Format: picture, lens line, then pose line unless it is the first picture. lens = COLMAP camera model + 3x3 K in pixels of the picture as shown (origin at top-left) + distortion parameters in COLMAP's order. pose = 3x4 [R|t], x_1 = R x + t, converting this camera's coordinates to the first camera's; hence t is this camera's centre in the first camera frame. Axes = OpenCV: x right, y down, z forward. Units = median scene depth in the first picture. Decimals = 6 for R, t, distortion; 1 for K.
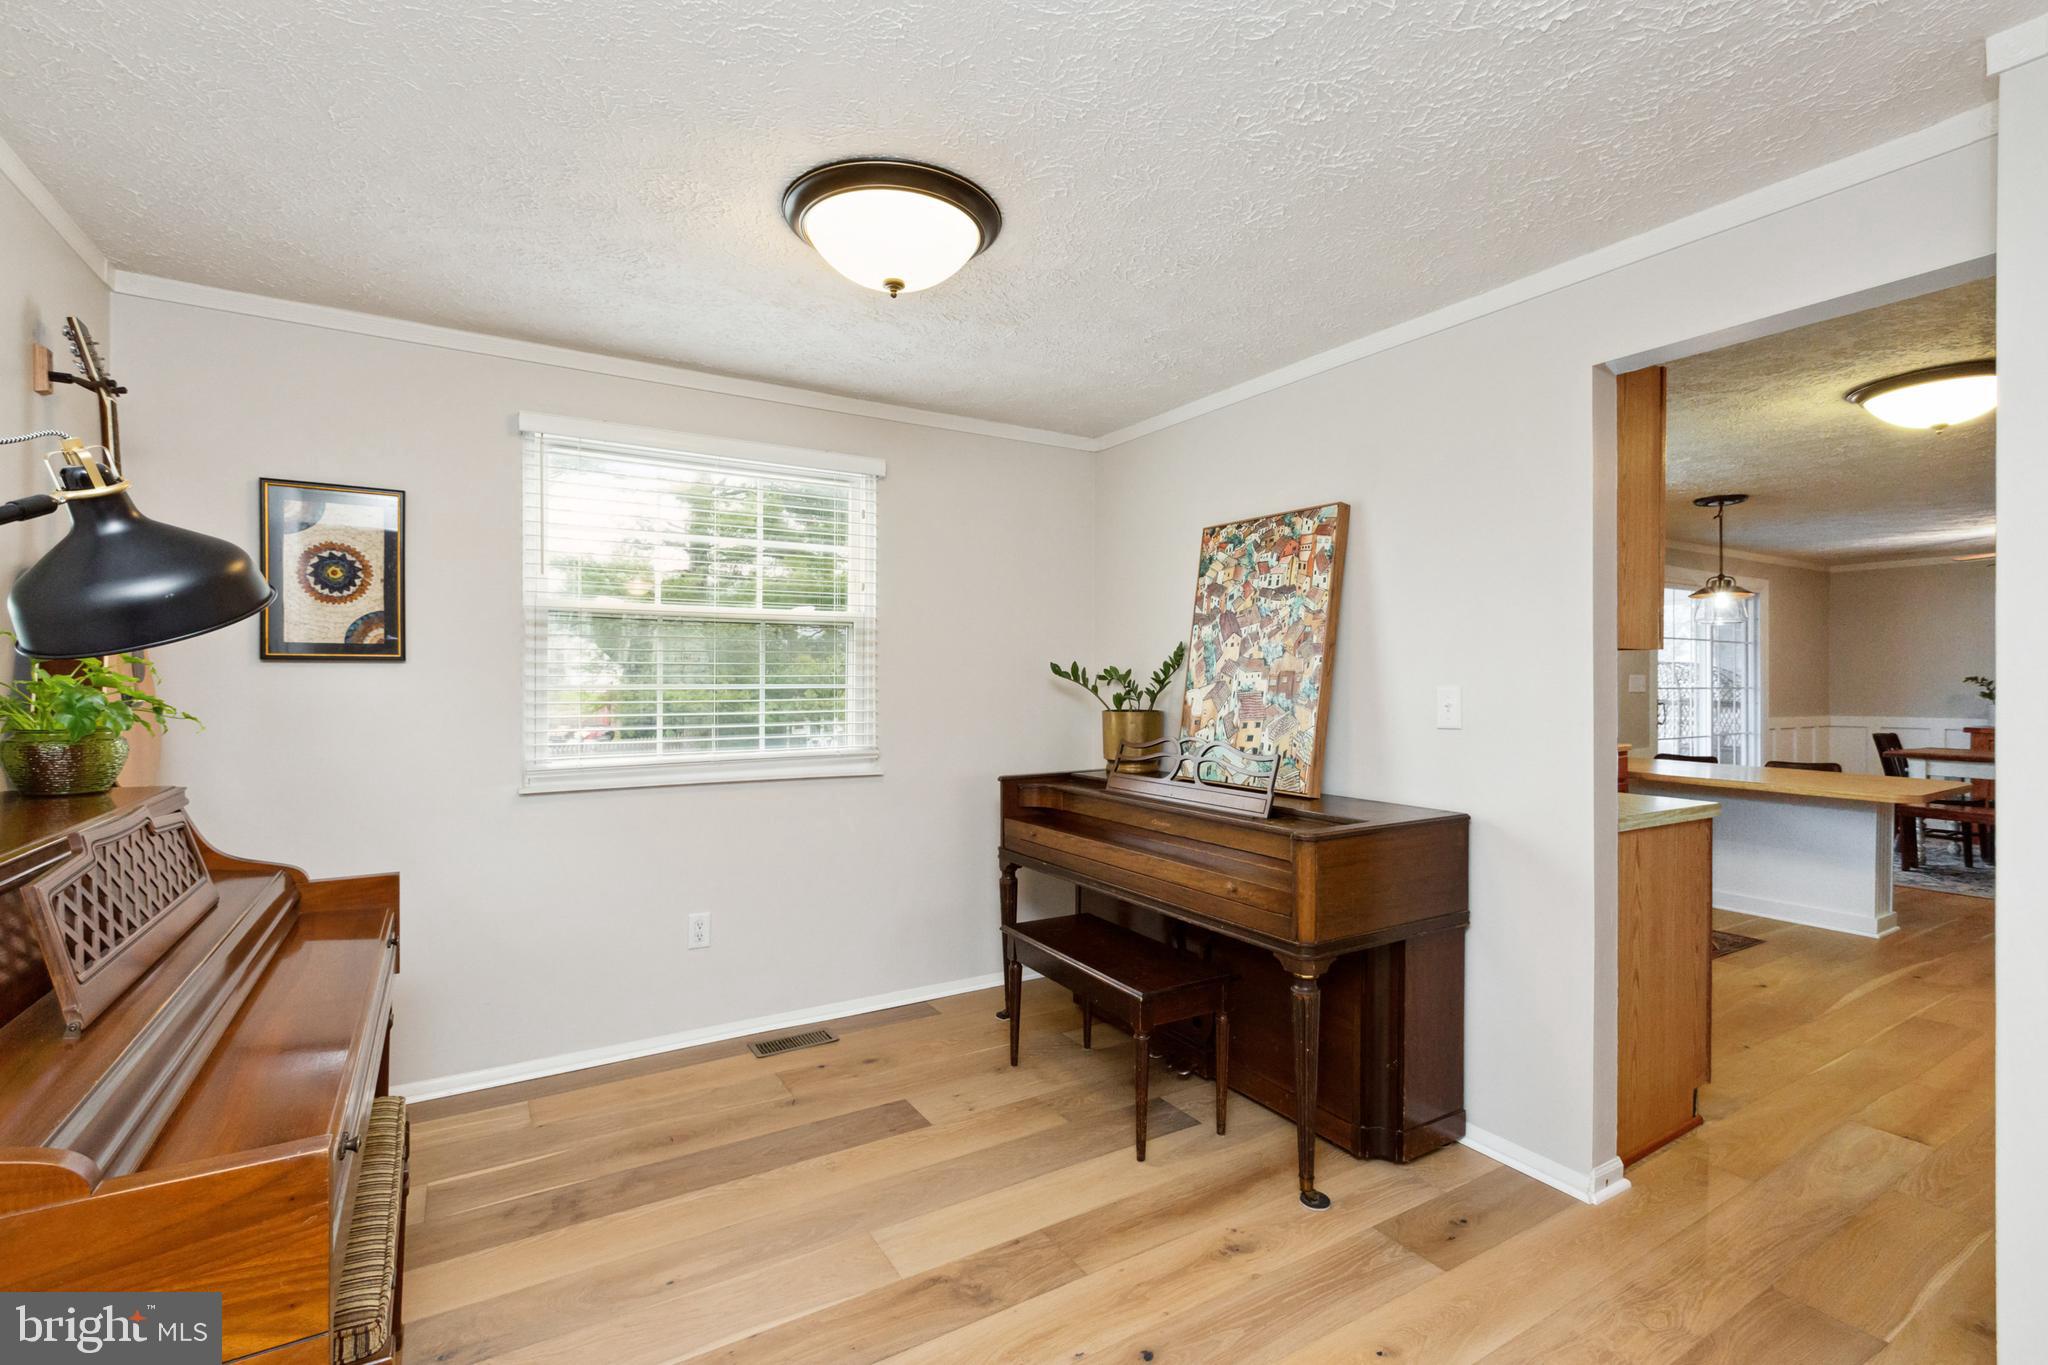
lens RADIAL K [[938.0, 0, 1026.2], [0, 938.0, 694.7], [0, 0, 1]] dist [0.000595, 0.000780]
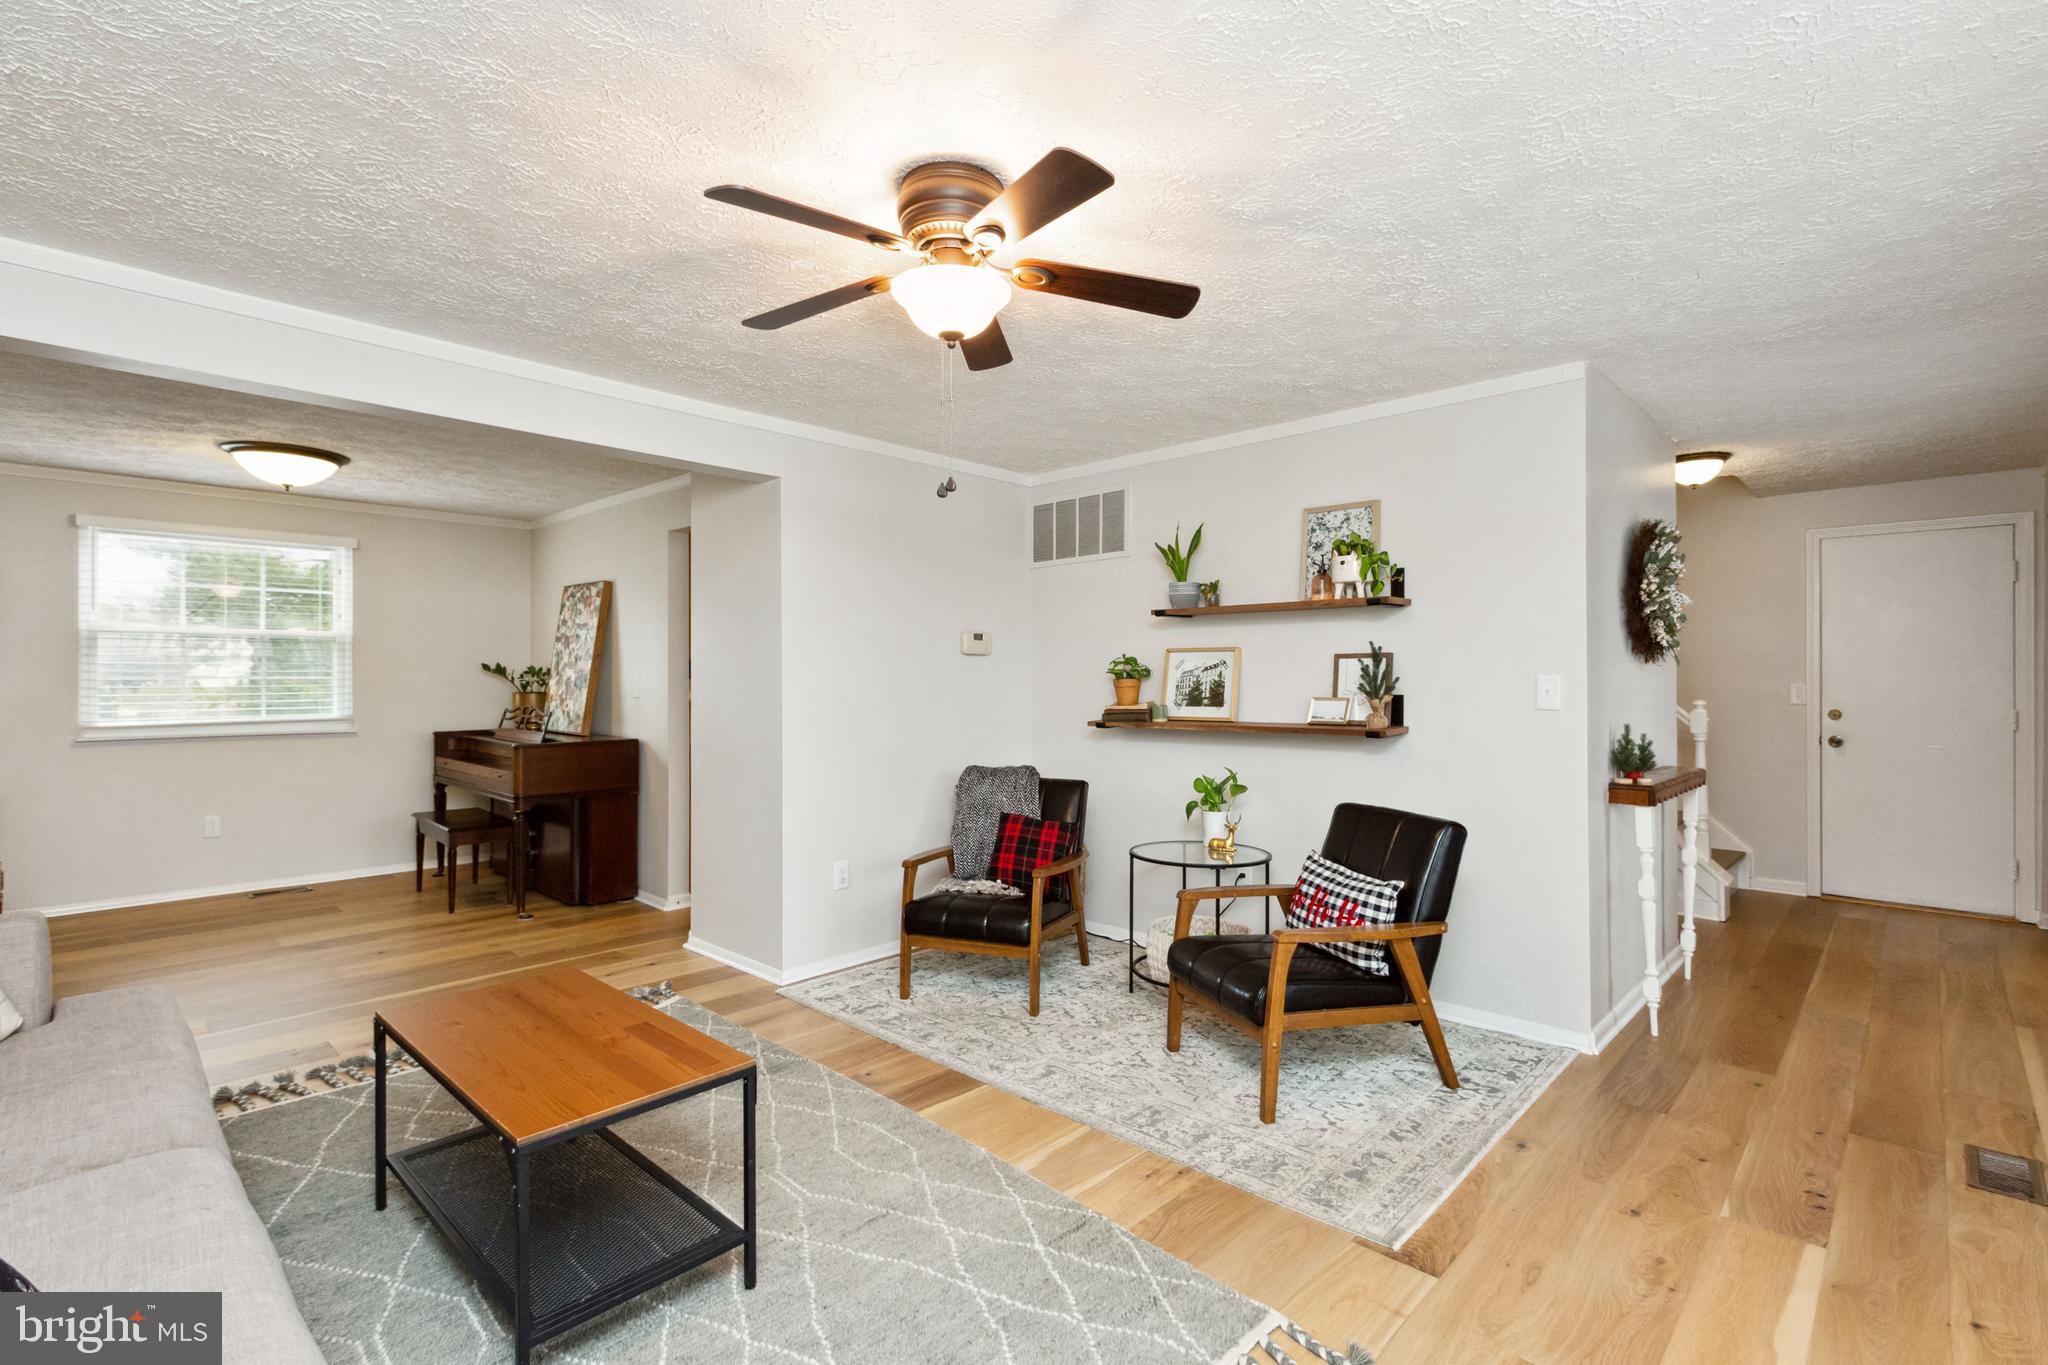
lens RADIAL K [[938.0, 0, 1018.8], [0, 938.0, 679.4], [0, 0, 1]] dist [0.000595, 0.000780]
pose [[0.965983, -0.001309, 0.258602, 0.615374], [0.004230, 0.999933, -0.010737, 0.018831], [-0.258571, 0.011465, 0.965924, -0.993945]]
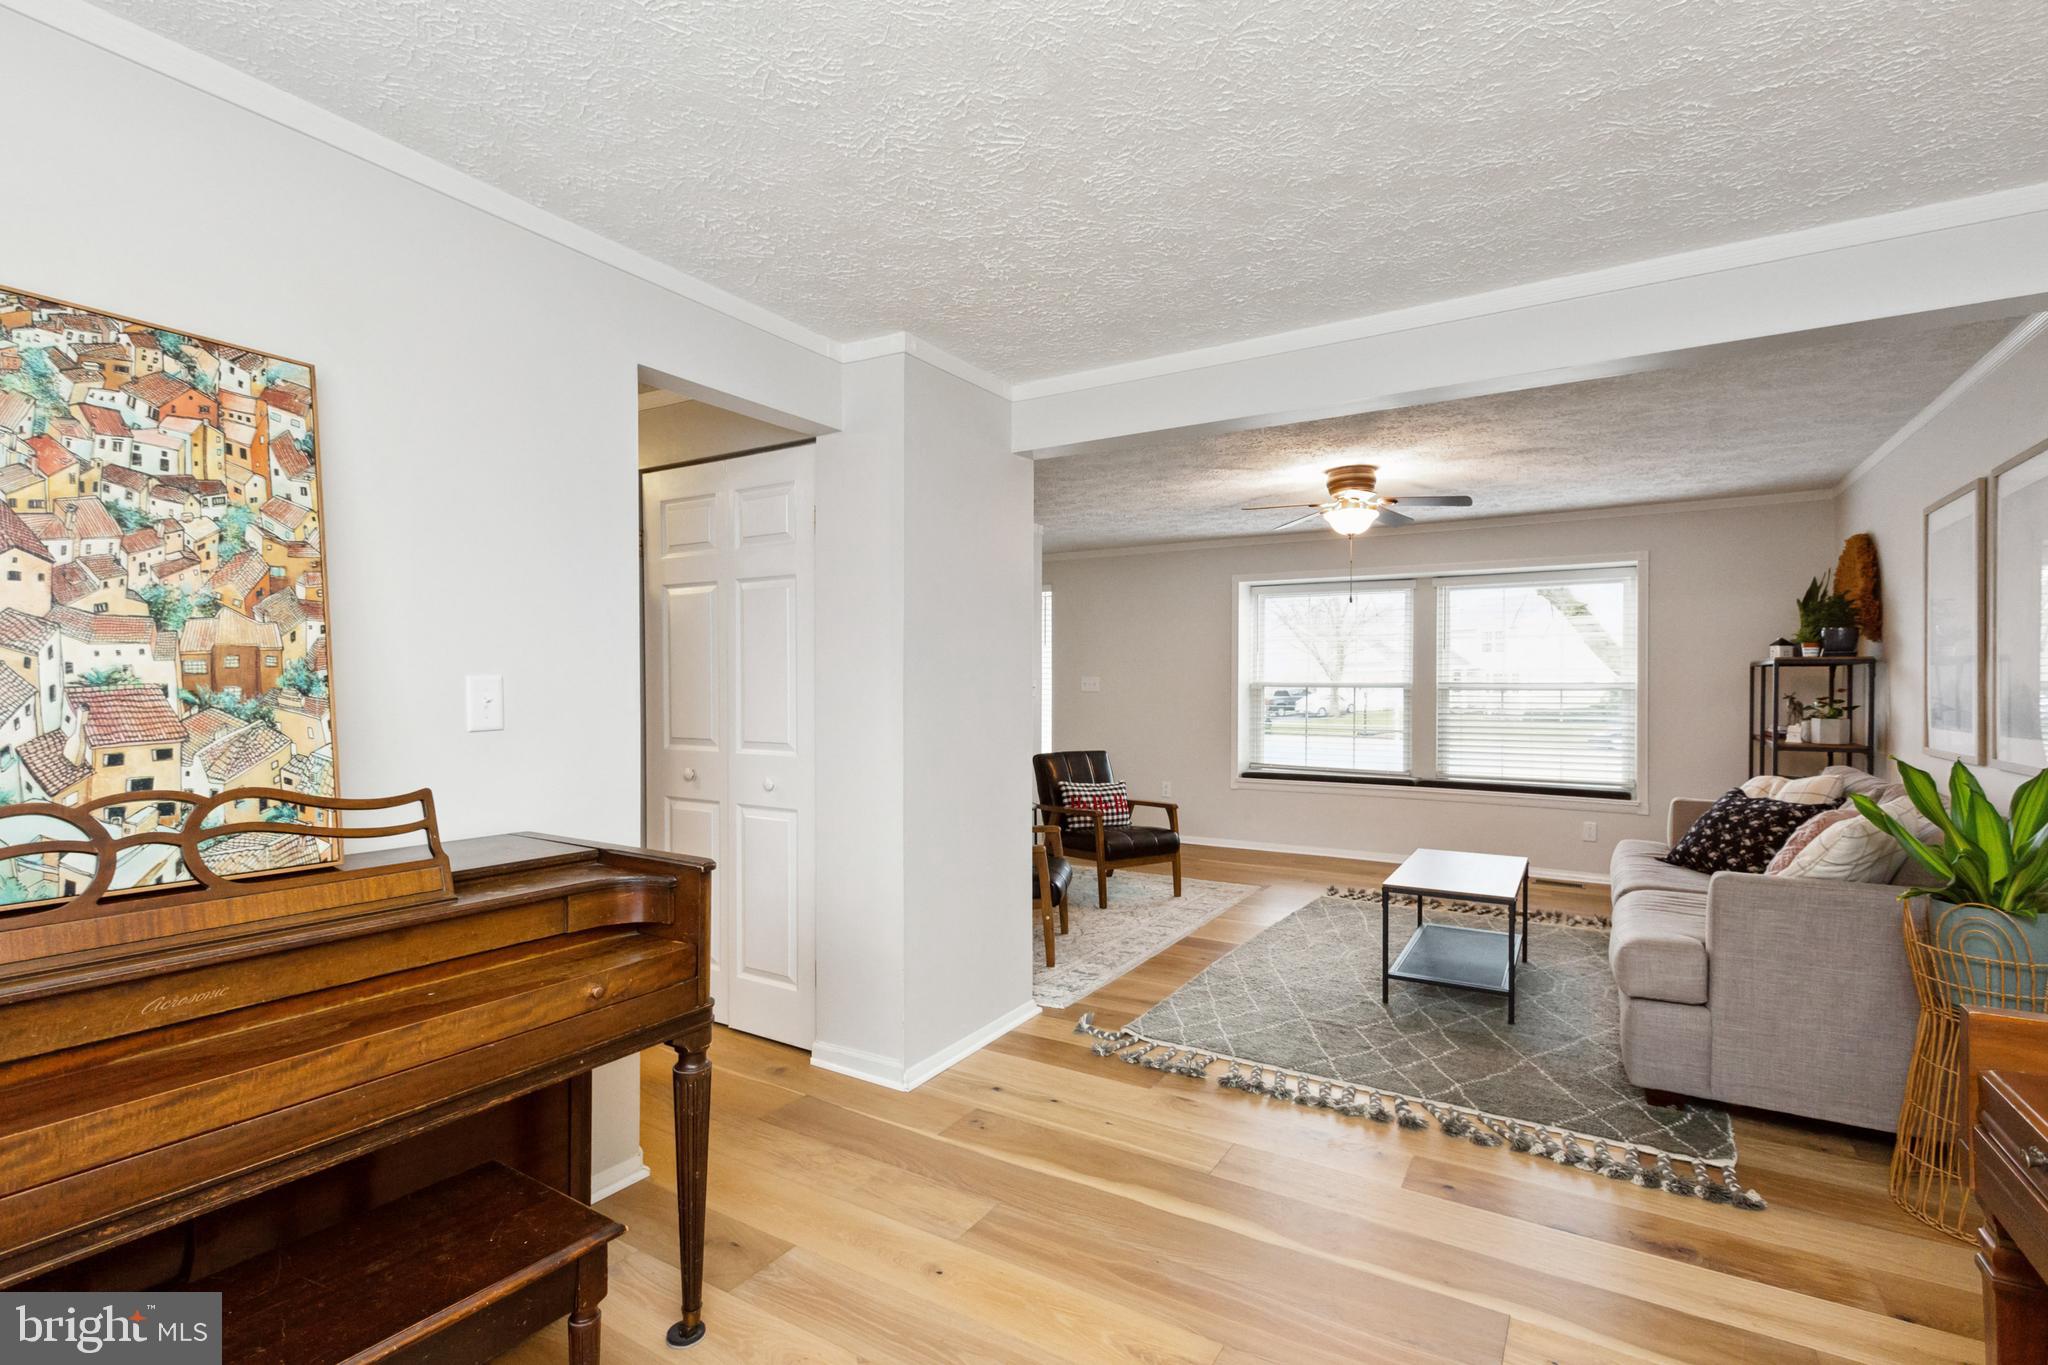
lens RADIAL K [[938.0, 0, 1019.9], [0, 938.0, 680.3], [0, 0, 1]] dist [0.000595, 0.000780]
pose [[-0.452463, 0.003479, 0.891776, -0.375788], [0.015251, 0.999876, 0.003837, -0.000761], [-0.891653, 0.015337, -0.452460, 0.819750]]
